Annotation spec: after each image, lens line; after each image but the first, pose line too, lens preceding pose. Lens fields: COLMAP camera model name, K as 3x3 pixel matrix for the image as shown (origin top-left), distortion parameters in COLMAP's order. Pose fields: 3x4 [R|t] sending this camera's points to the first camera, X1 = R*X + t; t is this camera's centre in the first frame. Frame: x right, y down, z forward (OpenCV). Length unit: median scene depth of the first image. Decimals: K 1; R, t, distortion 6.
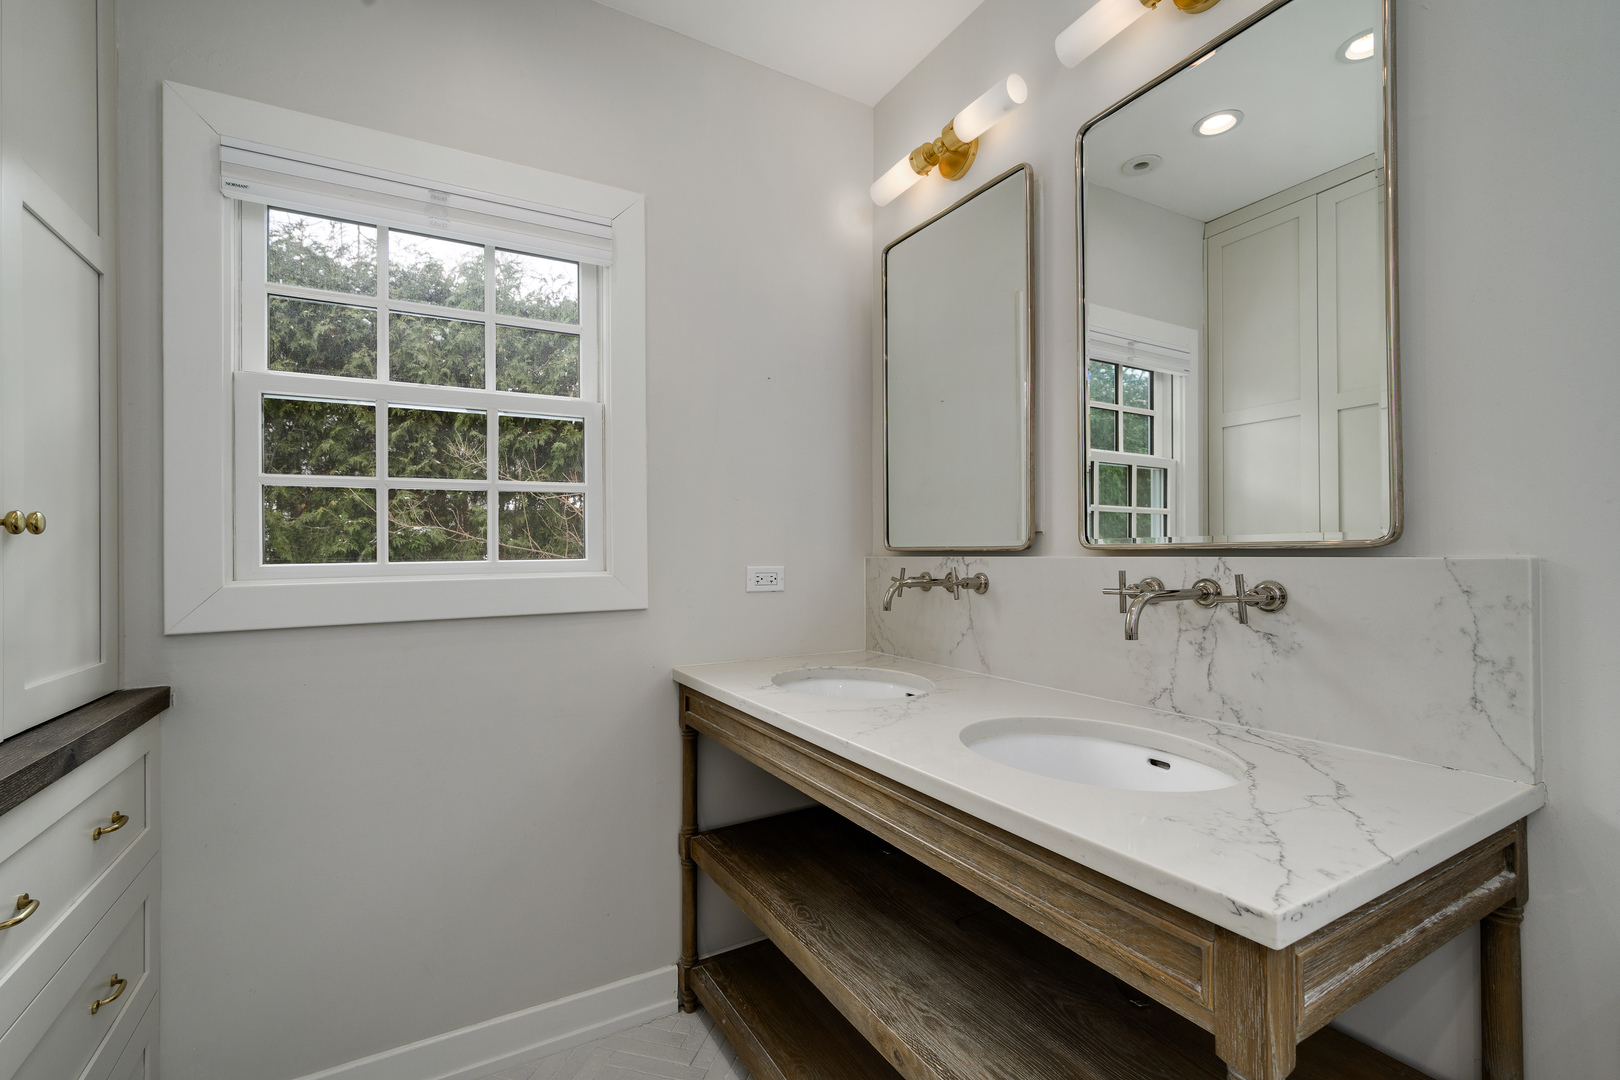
lens RADIAL K [[716.4, 0, 820.9], [0, 716.4, 539.5], [0, 0, 1]] dist [0.003181, 0.000618]
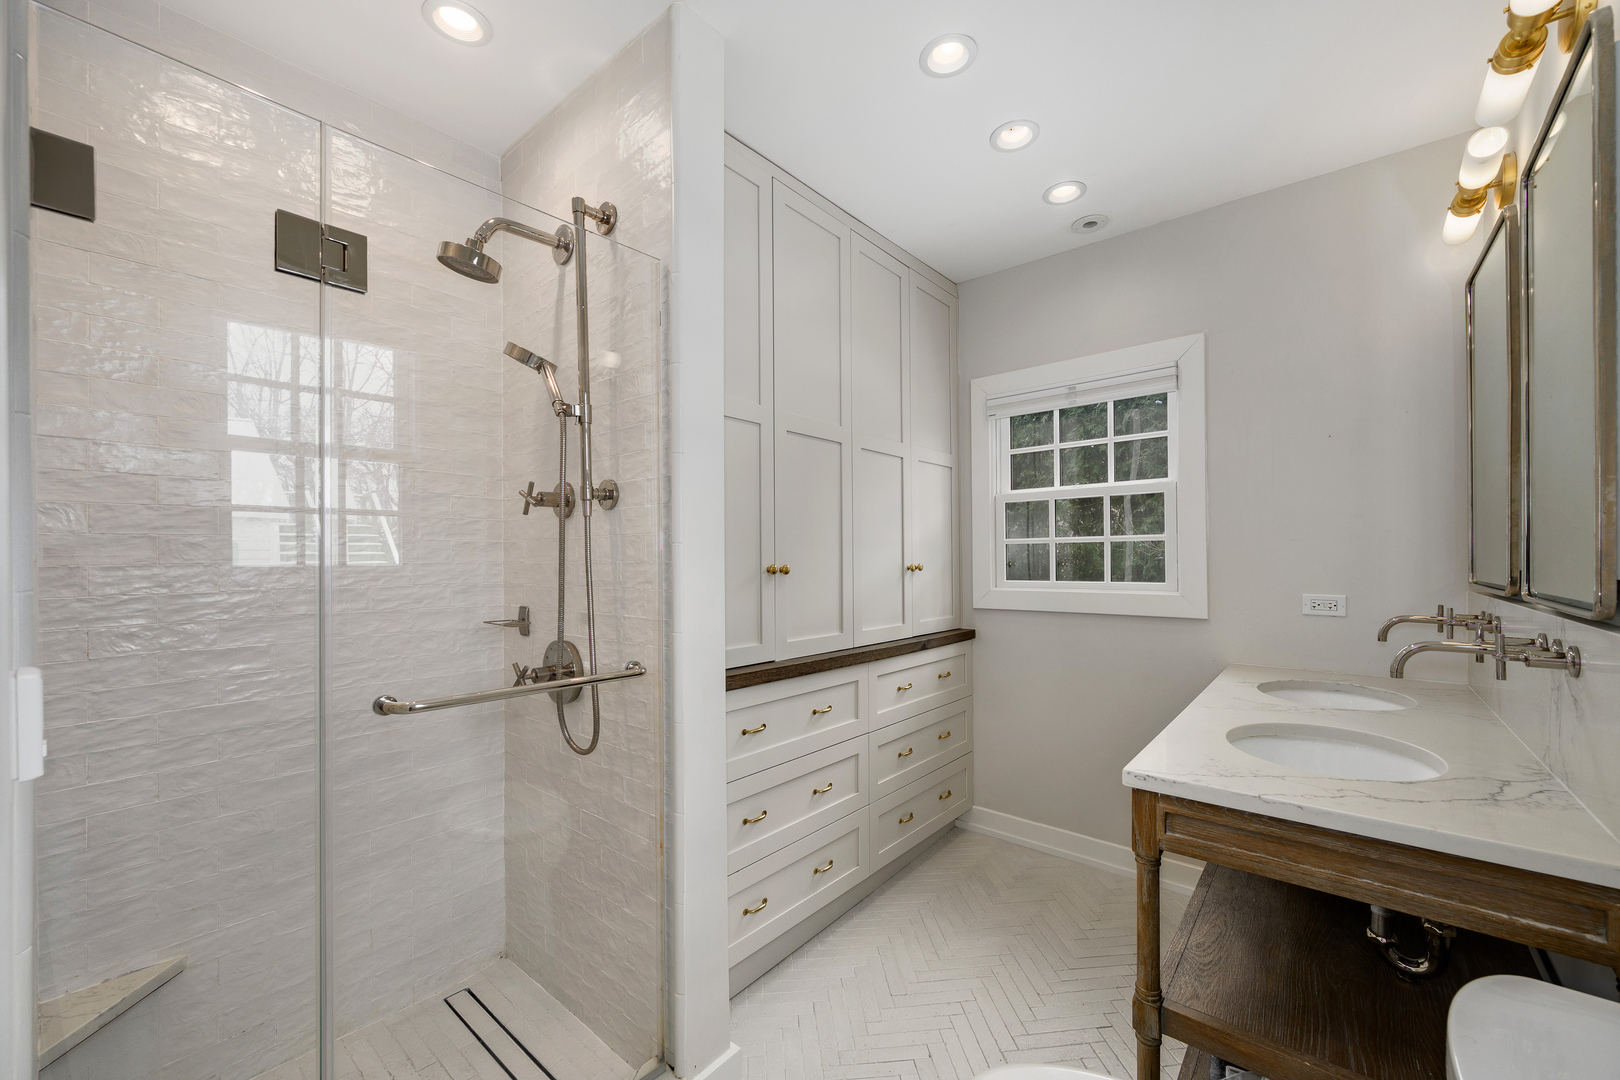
lens RADIAL K [[634.7, 0, 811.4], [0, 634.7, 546.9], [0, 0, 1]] dist [-0.000169, 0.000033]
pose [[0.339443, -0.007852, -0.940594, 0.833185], [0.015073, 0.999882, -0.002907, -0.069276], [0.940506, -0.013190, 0.339521, -0.222327]]
